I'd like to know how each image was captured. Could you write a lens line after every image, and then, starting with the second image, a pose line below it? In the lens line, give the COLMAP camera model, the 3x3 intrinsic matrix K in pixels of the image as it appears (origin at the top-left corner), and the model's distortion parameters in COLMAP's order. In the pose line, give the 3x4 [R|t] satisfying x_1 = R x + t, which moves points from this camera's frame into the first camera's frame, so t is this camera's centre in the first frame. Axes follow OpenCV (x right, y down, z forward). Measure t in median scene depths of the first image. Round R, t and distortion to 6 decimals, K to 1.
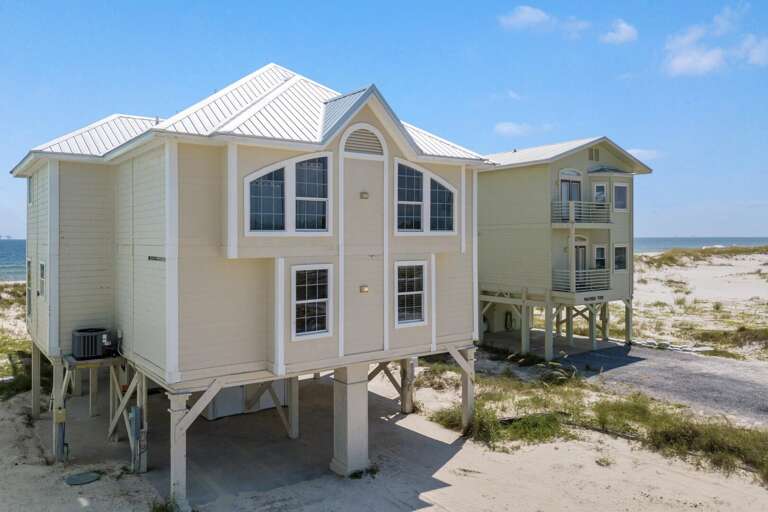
lens RADIAL K [[594.7, 0, 383.1], [0, 594.7, 237.7], [0, 0, 1]] dist [0.011821, -0.000224]
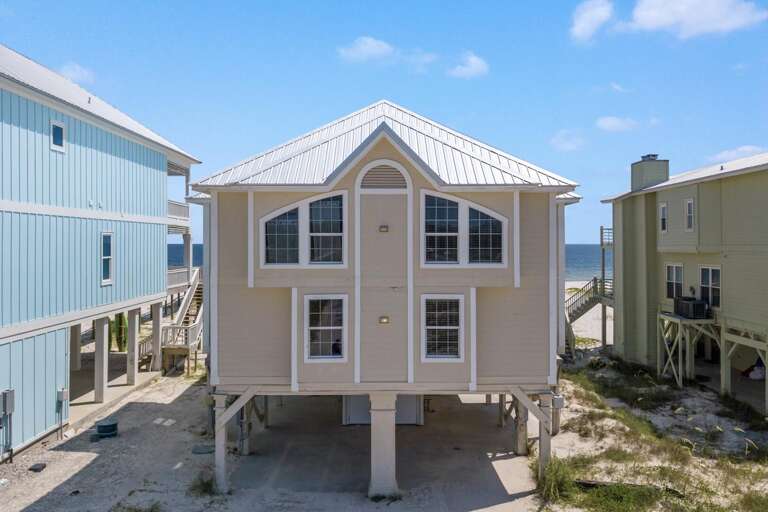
lens RADIAL K [[648.8, 0, 384.6], [0, 648.8, 233.3], [0, 0, 1]] dist [-0.002184, 0.000710]
pose [[0.814919, 0.001436, -0.579573, 0.641042], [-0.003721, 0.999989, -0.002755, -0.062668], [0.579563, 0.004402, 0.814915, 0.087700]]
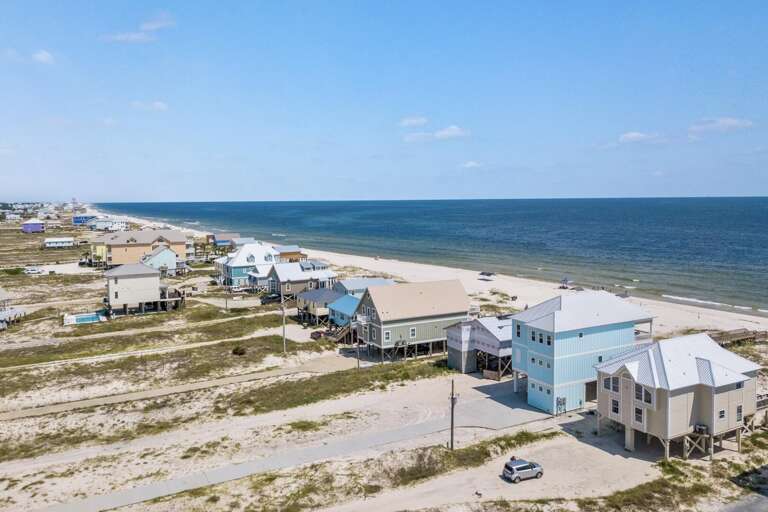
lens RADIAL K [[594.7, 0, 383.1], [0, 594.7, 237.7], [0, 0, 1]] dist [0.011821, -0.000224]
pose [[-0.129446, 0.072501, -0.988932, 4.560675], [0.008063, 0.997367, 0.072064, -1.536016], [0.991554, 0.001354, -0.129690, -0.204025]]
